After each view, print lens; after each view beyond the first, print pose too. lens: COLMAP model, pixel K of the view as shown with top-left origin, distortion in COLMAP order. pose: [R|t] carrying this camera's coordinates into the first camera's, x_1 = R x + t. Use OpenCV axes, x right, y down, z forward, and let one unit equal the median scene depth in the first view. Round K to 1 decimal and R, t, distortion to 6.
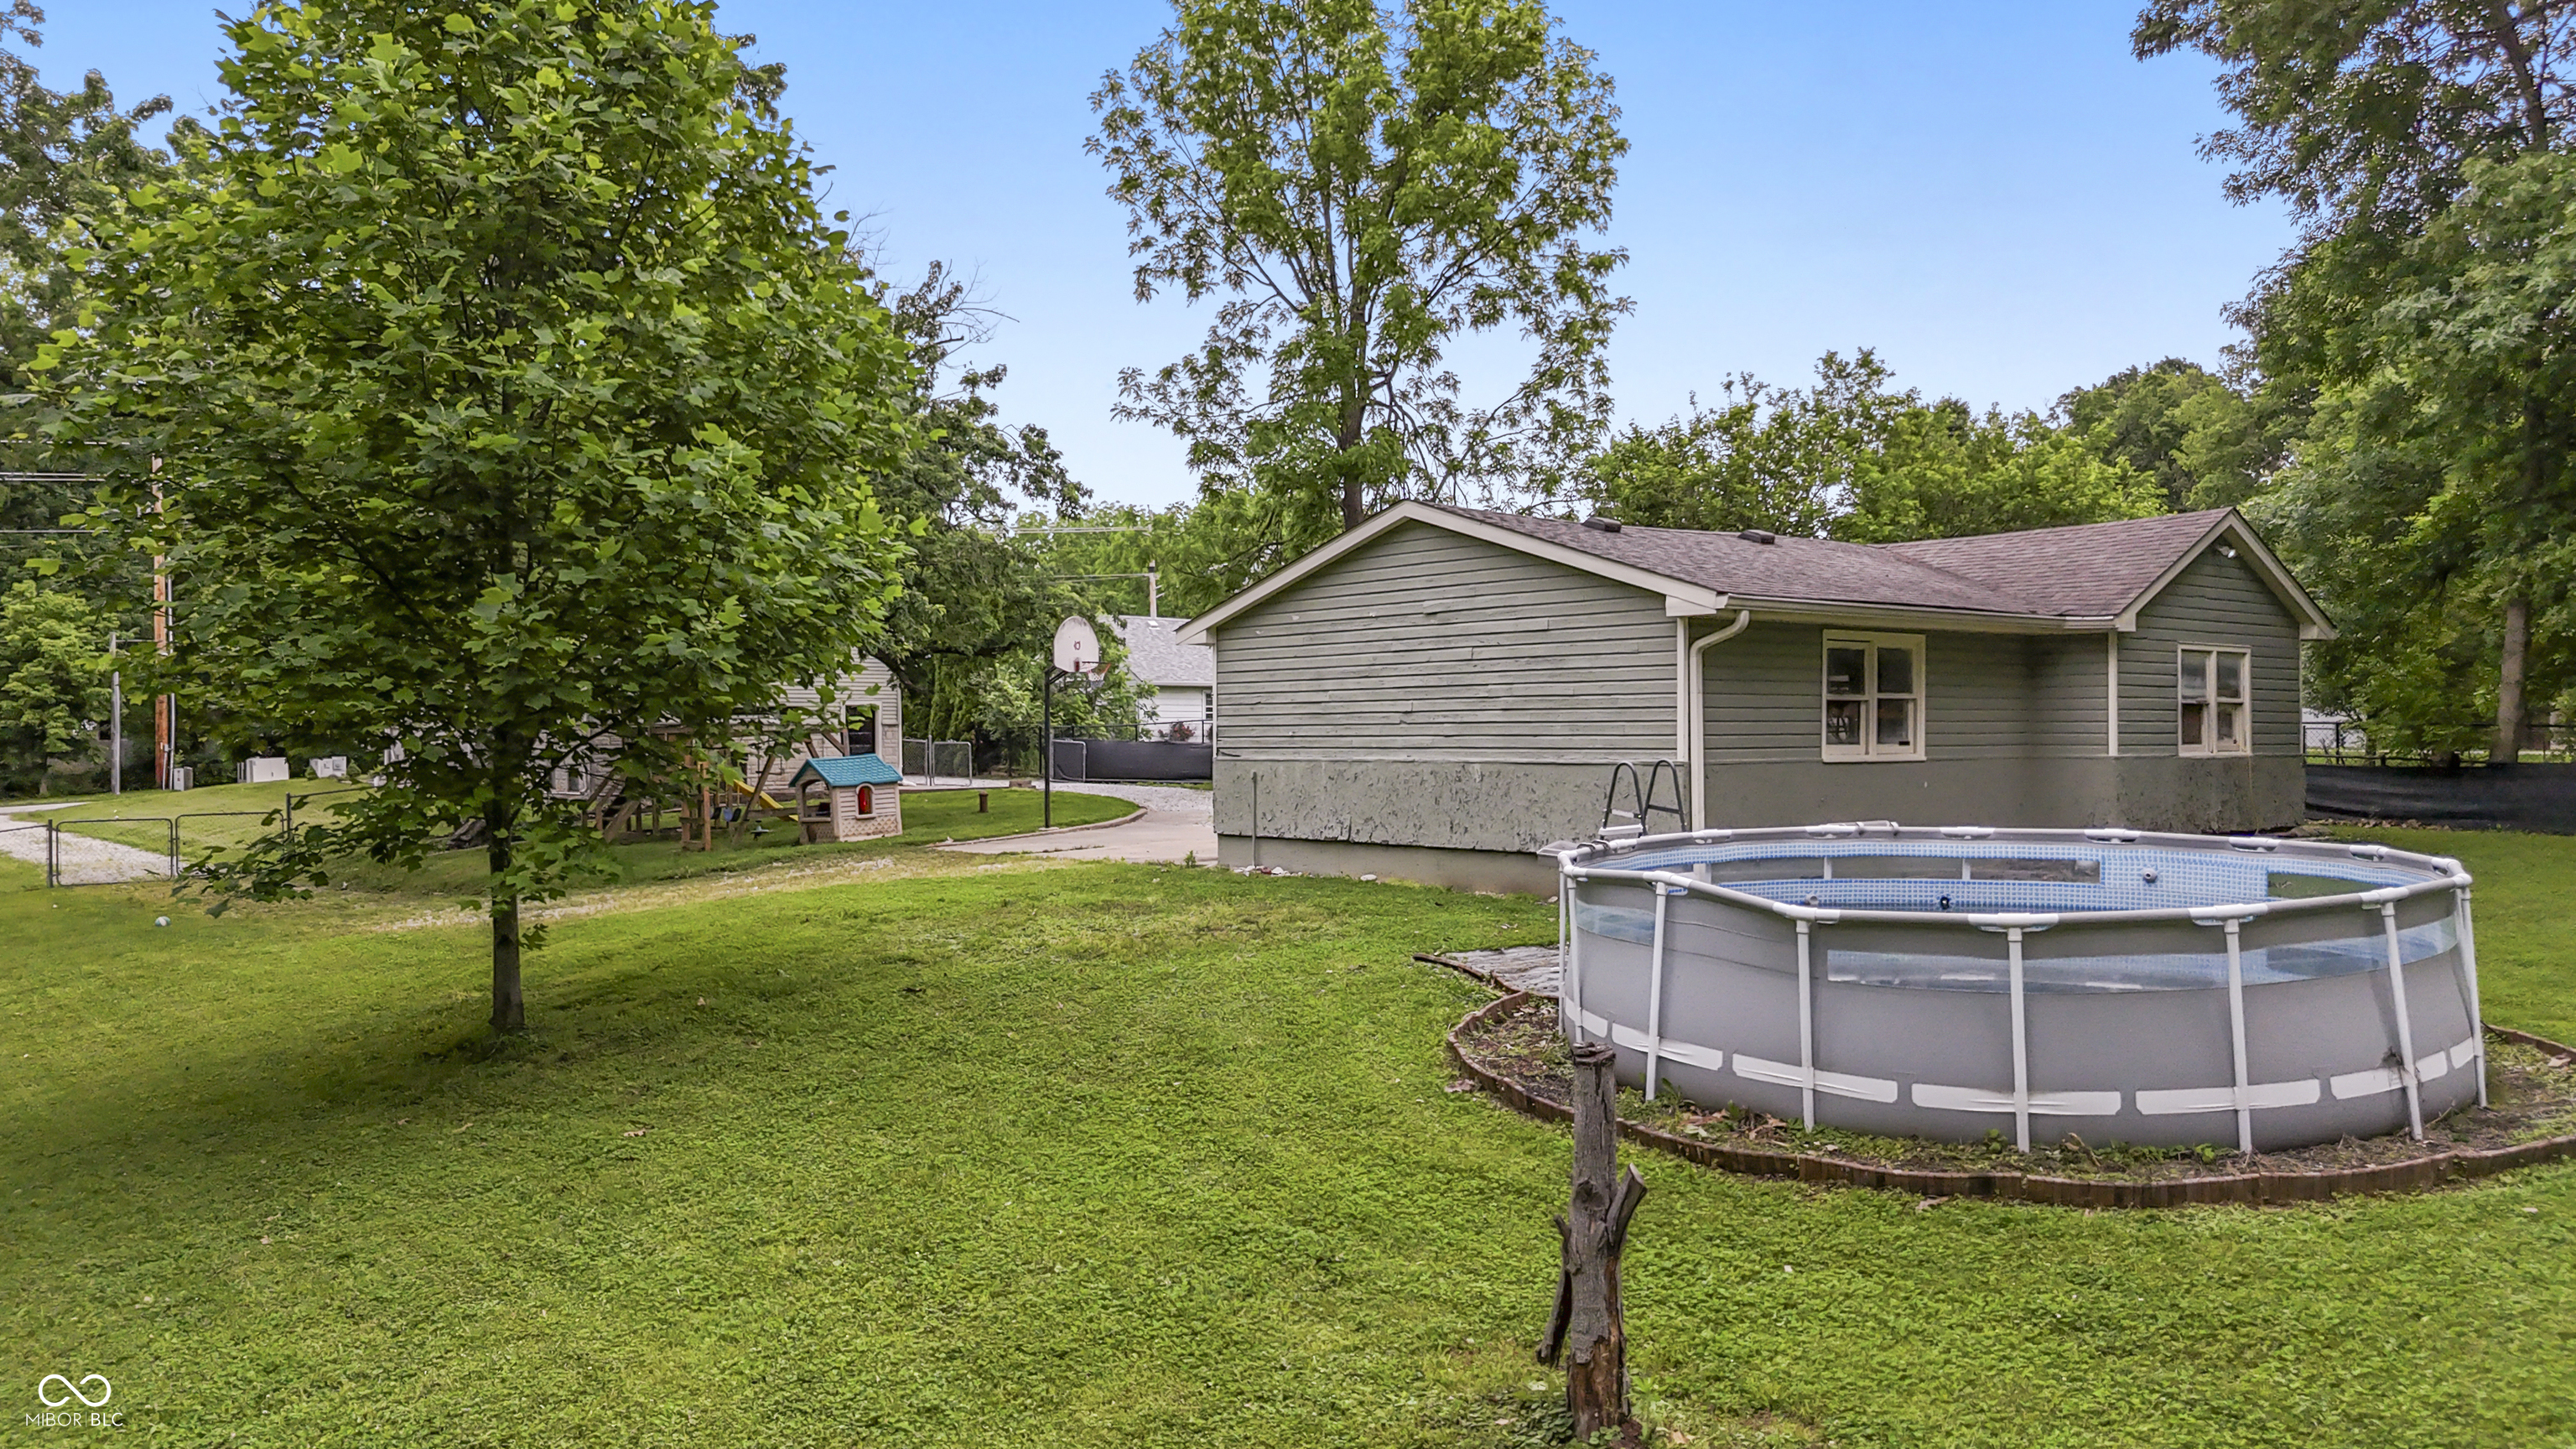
lens RADIAL K [[1921.2, 0, 1290.3], [0, 1921.2, 723.6], [0, 0, 1]] dist [0.072669, -0.071302]
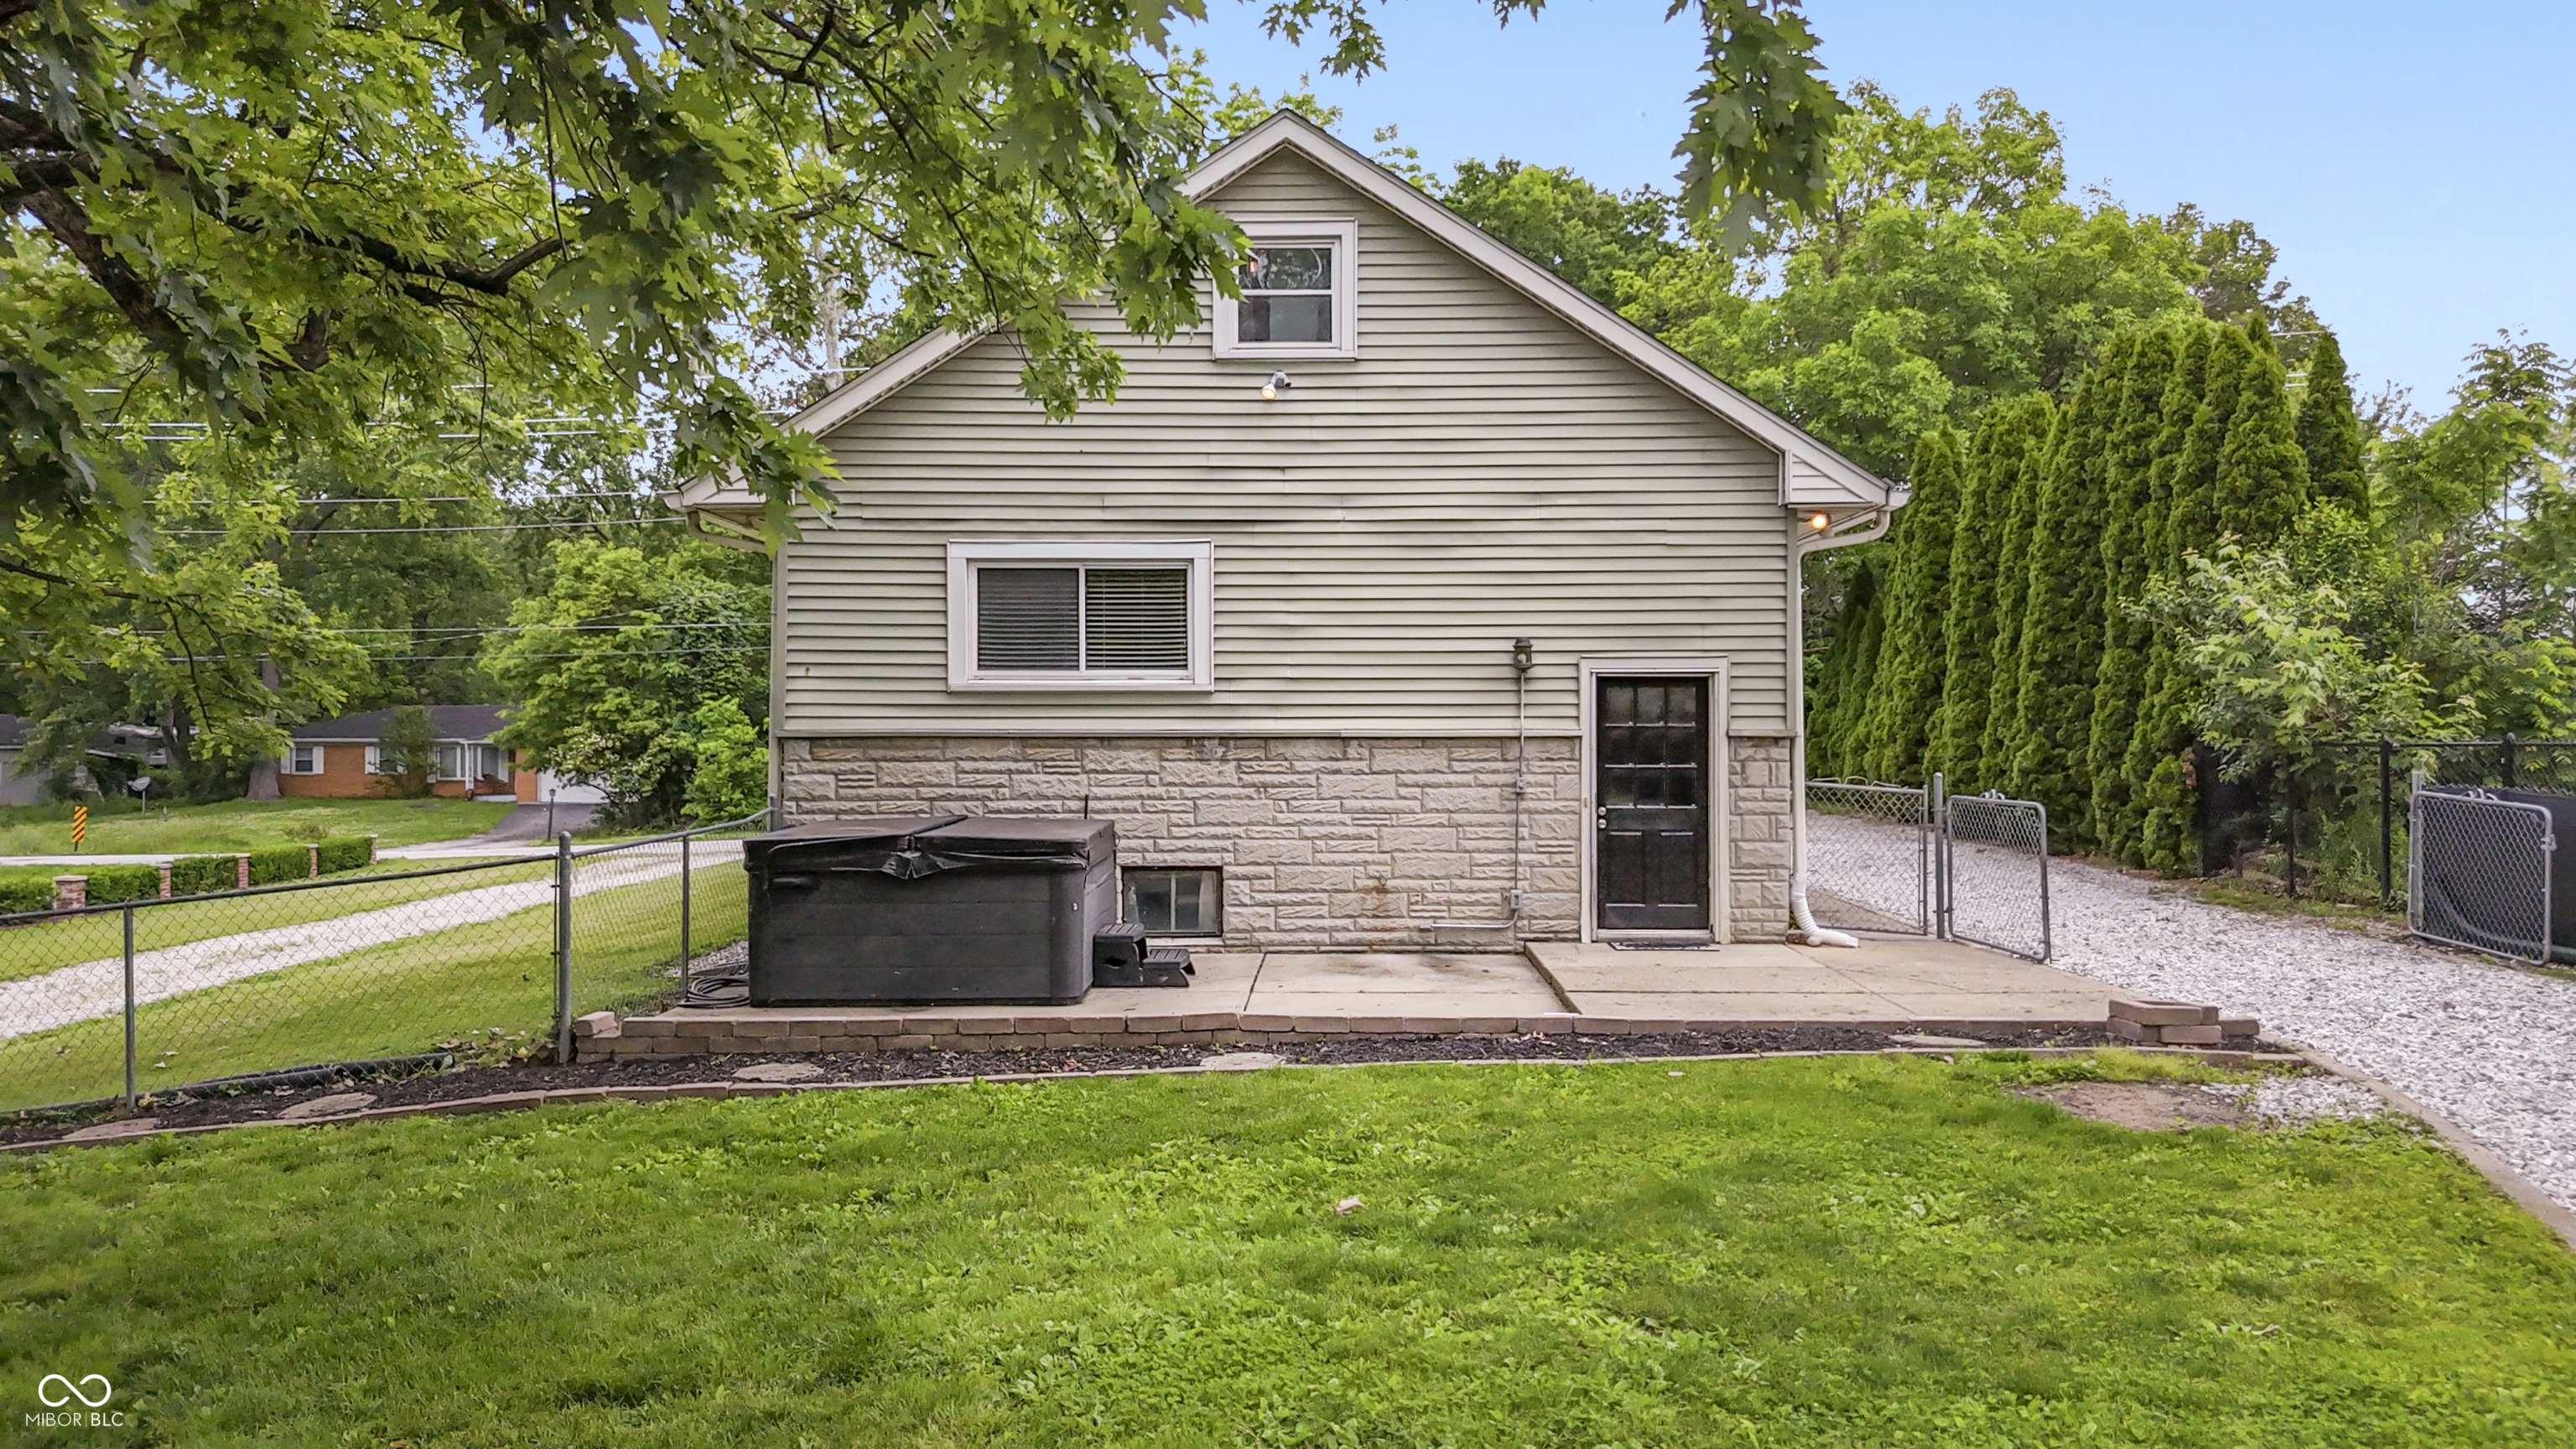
lens RADIAL K [[1921.2, 0, 1304.7], [0, 1921.2, 726.7], [0, 0, 1]] dist [0.072669, -0.071302]
pose [[0.764277, -0.002165, -0.644885, -0.058865], [0.003192, 0.999995, 0.000425, -0.001459], [0.644881, -0.002383, 0.764280, 0.629430]]
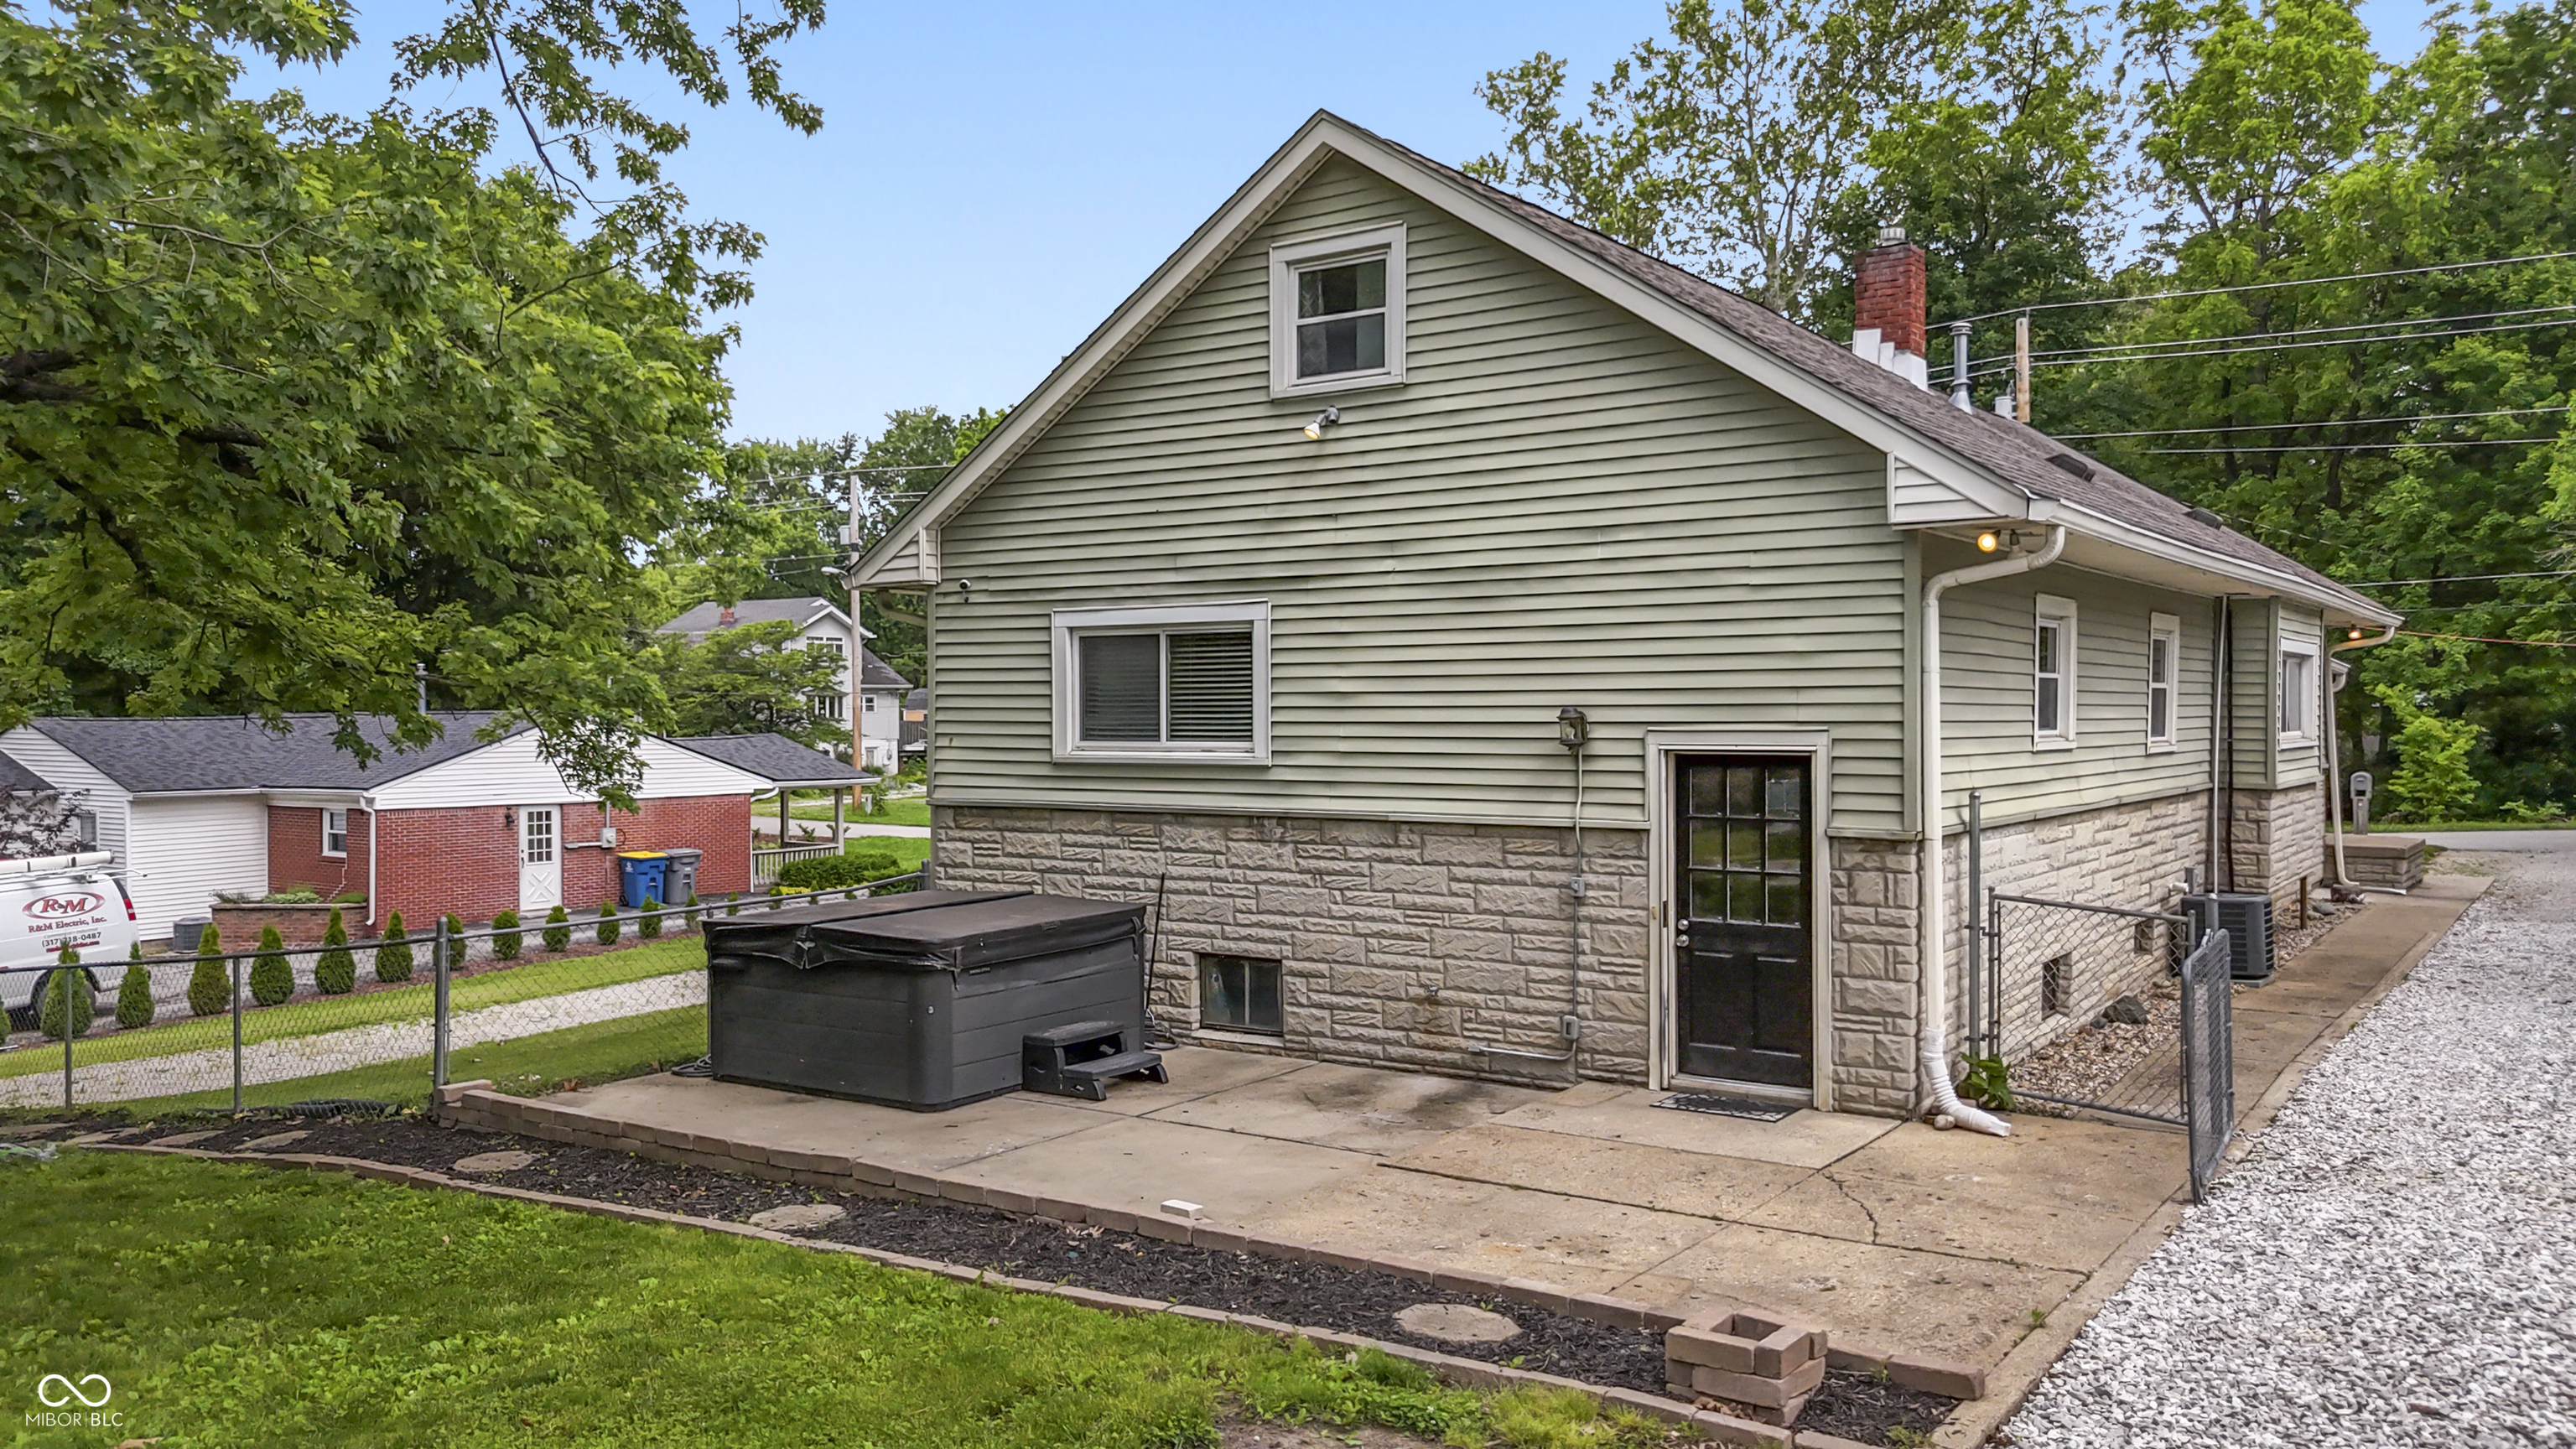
lens RADIAL K [[1921.2, 0, 1288.4], [0, 1921.2, 719.1], [0, 0, 1]] dist [0.072669, -0.071302]
pose [[0.263536, 0.003985, -0.964641, -0.007631], [0.007305, 0.999955, 0.006127, -0.013463], [0.964622, -0.008661, 0.263495, 0.761113]]
